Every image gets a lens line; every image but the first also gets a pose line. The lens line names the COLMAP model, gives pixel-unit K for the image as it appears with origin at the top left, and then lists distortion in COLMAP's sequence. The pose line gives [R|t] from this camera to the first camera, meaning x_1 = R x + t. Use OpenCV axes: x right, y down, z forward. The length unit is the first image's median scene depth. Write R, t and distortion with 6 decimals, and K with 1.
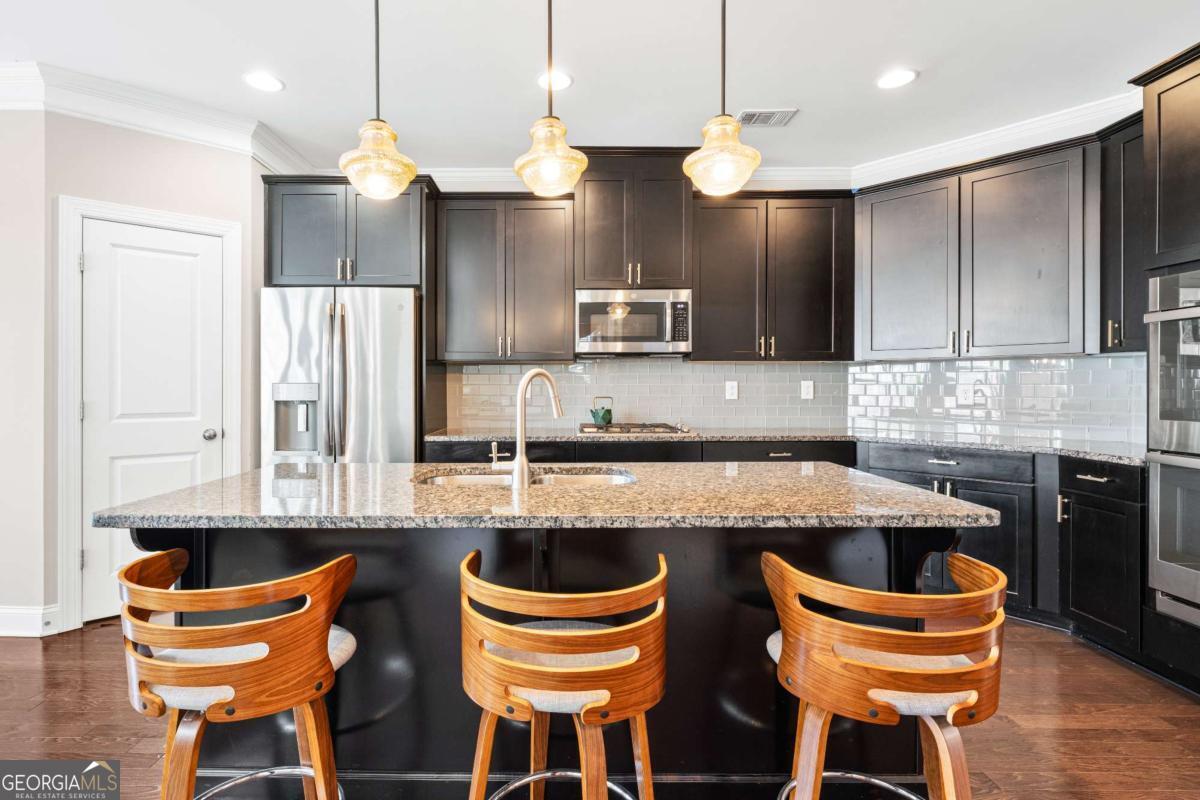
lens RADIAL K [[556.8, 0, 567.5], [0, 556.8, 388.2], [0, 0, 1]] dist [0.003929, -0.000778]
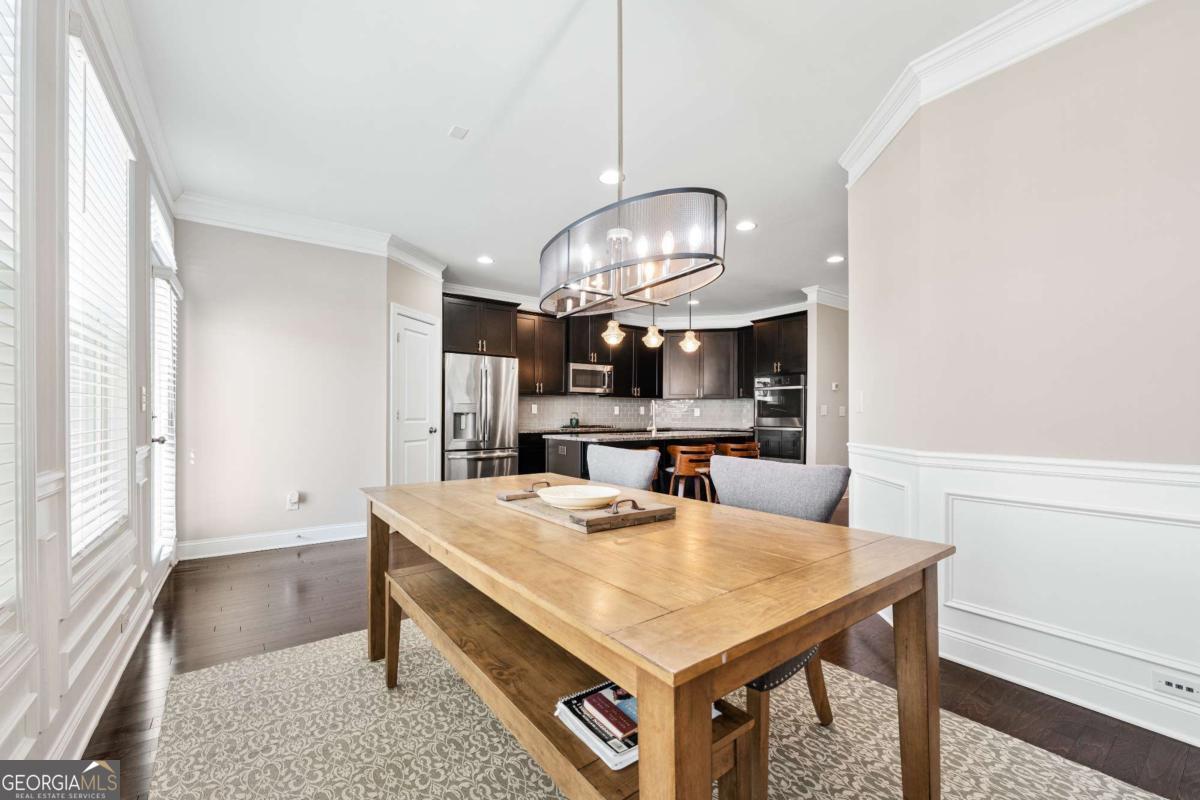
lens RADIAL K [[482.1, 0, 597.6], [0, 482.1, 418.1], [0, 0, 1]] dist [-0.004011, -0.000367]
pose [[0.808119, 0.001236, 0.589018, -1.031031], [-0.002854, 0.999994, 0.001817, 0.033980], [-0.589013, -0.003149, 0.808118, -0.580947]]
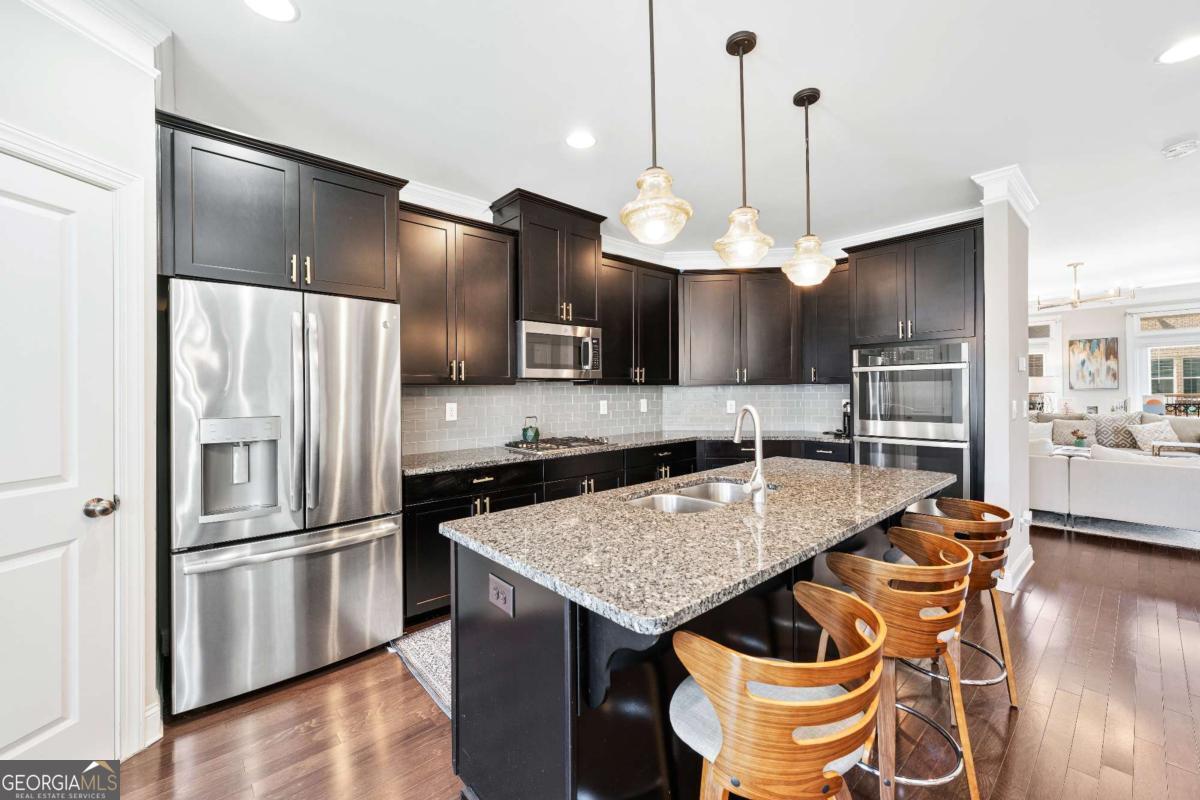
lens RADIAL K [[482.1, 0, 598.6], [0, 482.1, 389.5], [0, 0, 1]] dist [-0.004011, -0.000367]
pose [[0.742161, -0.002105, 0.670218, -0.525391], [0.009312, 0.999931, -0.007171, -0.034534], [-0.670157, 0.011563, 0.742130, 0.212184]]
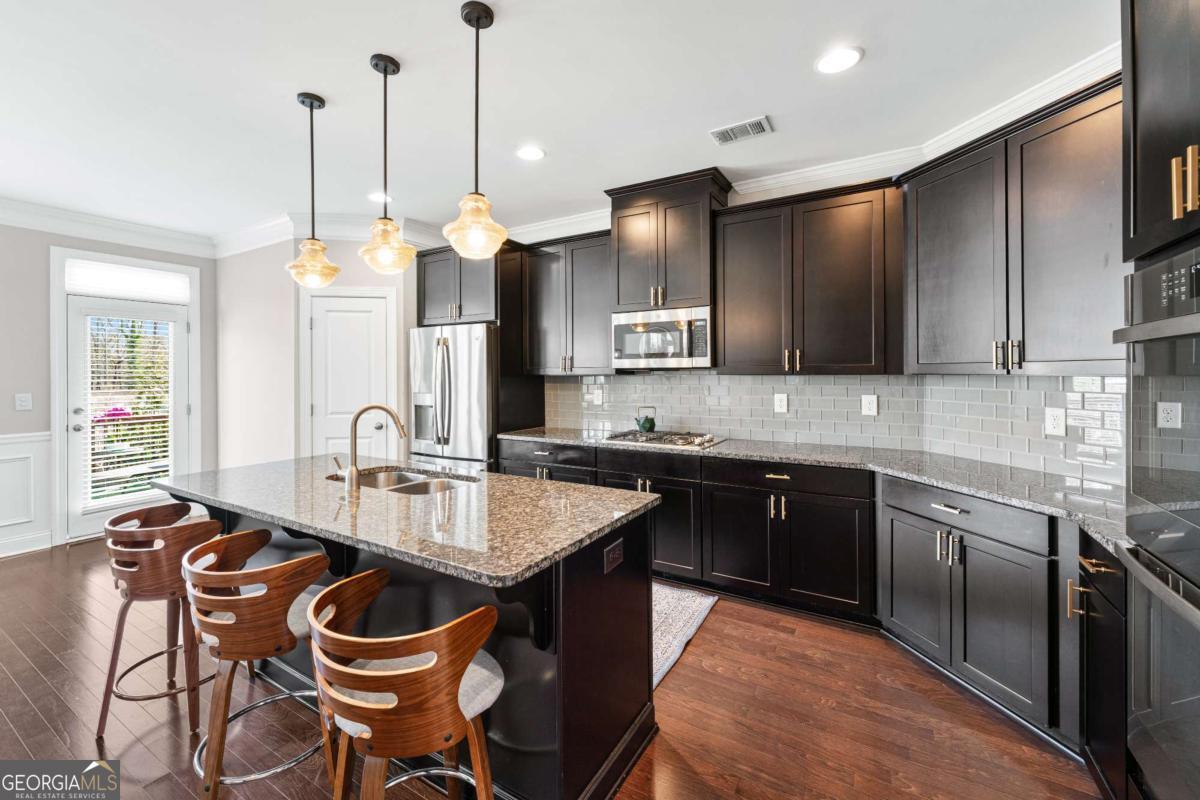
lens RADIAL K [[482.1, 0, 605.7], [0, 482.1, 374.6], [0, 0, 1]] dist [-0.004011, -0.000367]
pose [[0.867136, -0.002450, -0.498066, 0.516027], [-0.001317, 0.999973, -0.007212, -0.045973], [0.498071, 0.006910, 0.867109, 0.137281]]
